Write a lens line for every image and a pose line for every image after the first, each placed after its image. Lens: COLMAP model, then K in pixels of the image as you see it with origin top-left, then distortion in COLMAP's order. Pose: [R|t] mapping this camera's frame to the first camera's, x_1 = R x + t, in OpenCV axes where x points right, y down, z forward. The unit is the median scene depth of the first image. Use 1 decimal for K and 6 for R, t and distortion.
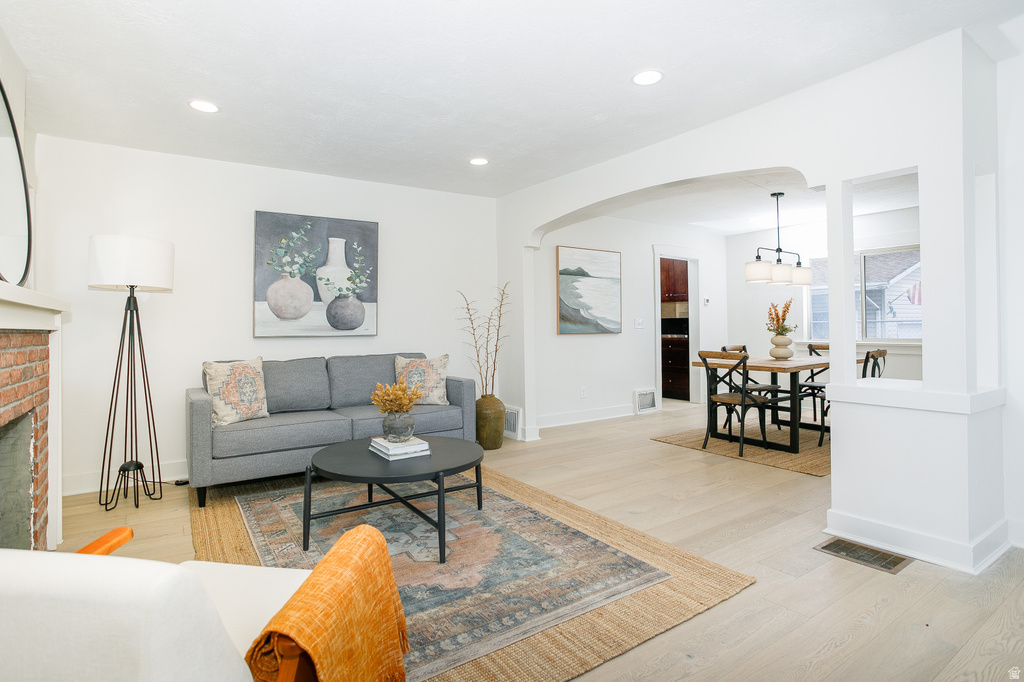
lens RADIAL K [[514.6, 0, 508.7], [0, 514.6, 317.5], [0, 0, 1]] dist [-0.048289, 0.000401]
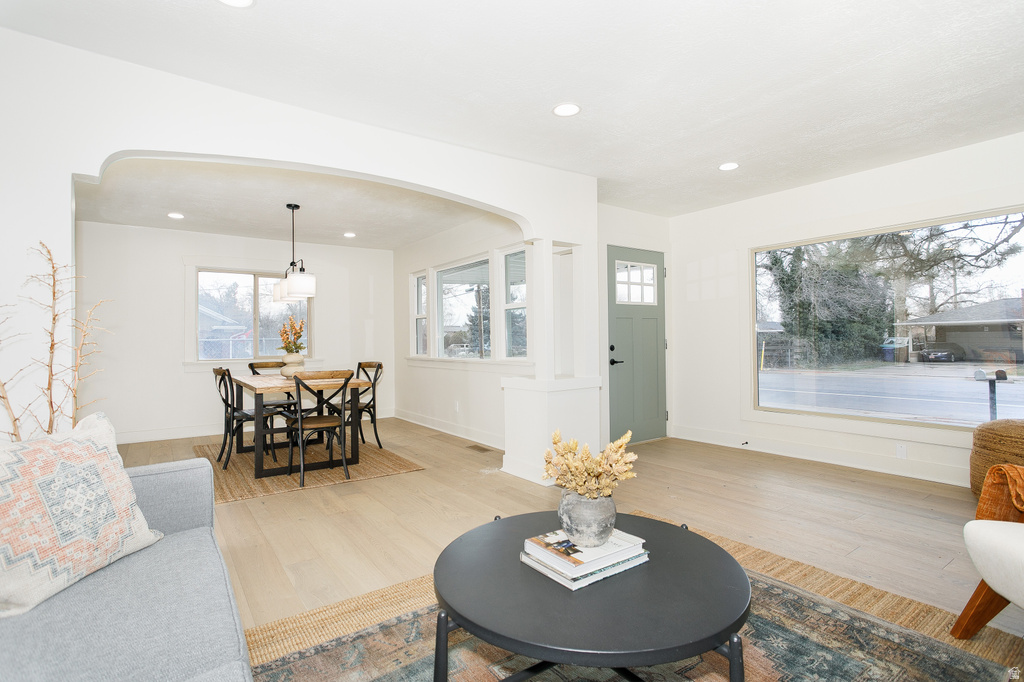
lens RADIAL K [[504.7, 0, 509.0], [0, 504.7, 324.1], [0, 0, 1]] dist [-0.053372, 0.032045]
pose [[-0.024651, 0.039748, 0.998906, -0.532304], [-0.003324, 0.999200, -0.039841, 0.020814], [-0.999691, -0.004303, -0.024499, 0.770818]]
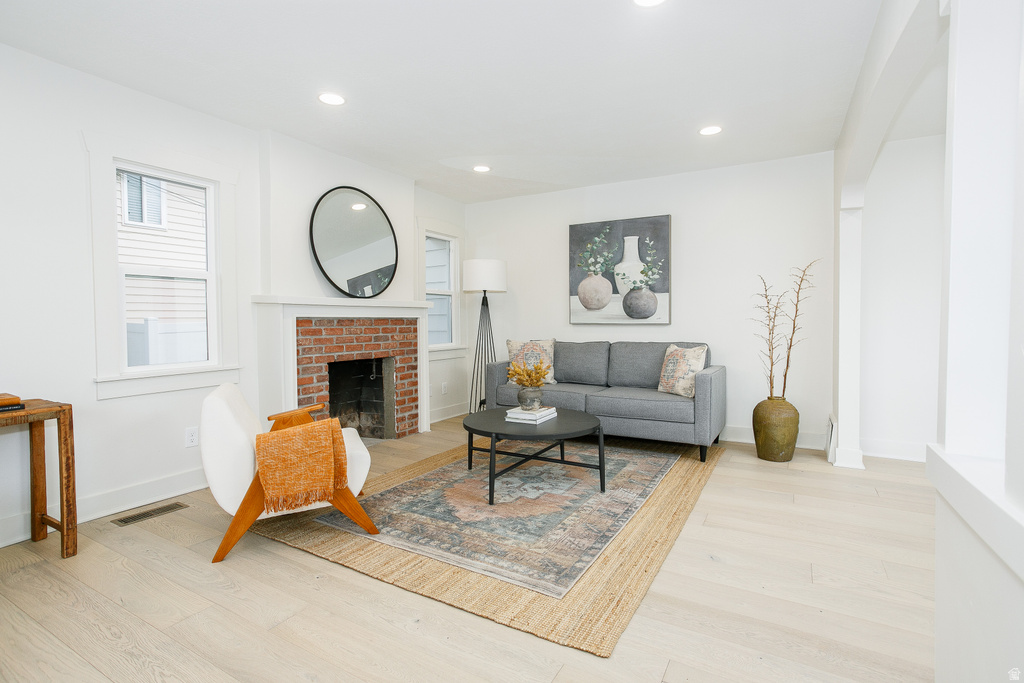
lens RADIAL K [[497.9, 0, 513.8], [0, 497.9, 336.9], [0, 0, 1]] dist [-0.051089, 0.000017]
pose [[0.441429, 0.041012, -0.896358, 0.579815], [0.014702, 0.998490, 0.052926, 0.003159], [0.897176, -0.036542, 0.440160, 0.313257]]
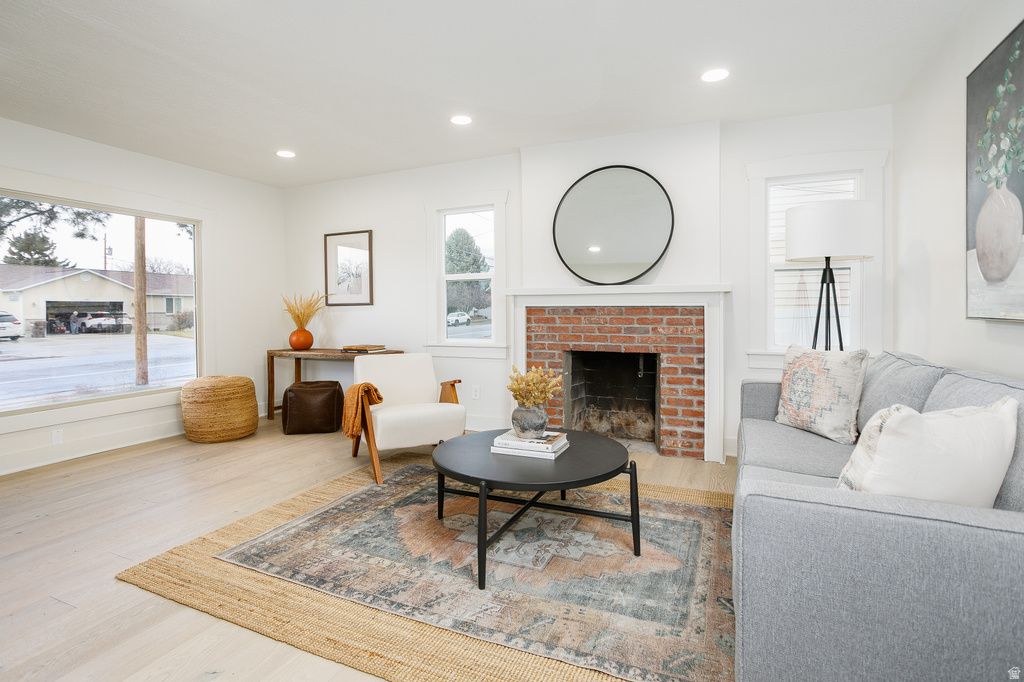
lens RADIAL K [[504.7, 0, 509.0], [0, 504.7, 324.1], [0, 0, 1]] dist [-0.053372, 0.032045]
pose [[-0.850519, 0.031865, -0.524978, 0.181659], [0.024665, 0.999481, 0.020707, 0.022213], [0.525365, 0.004663, -0.850864, 1.197057]]
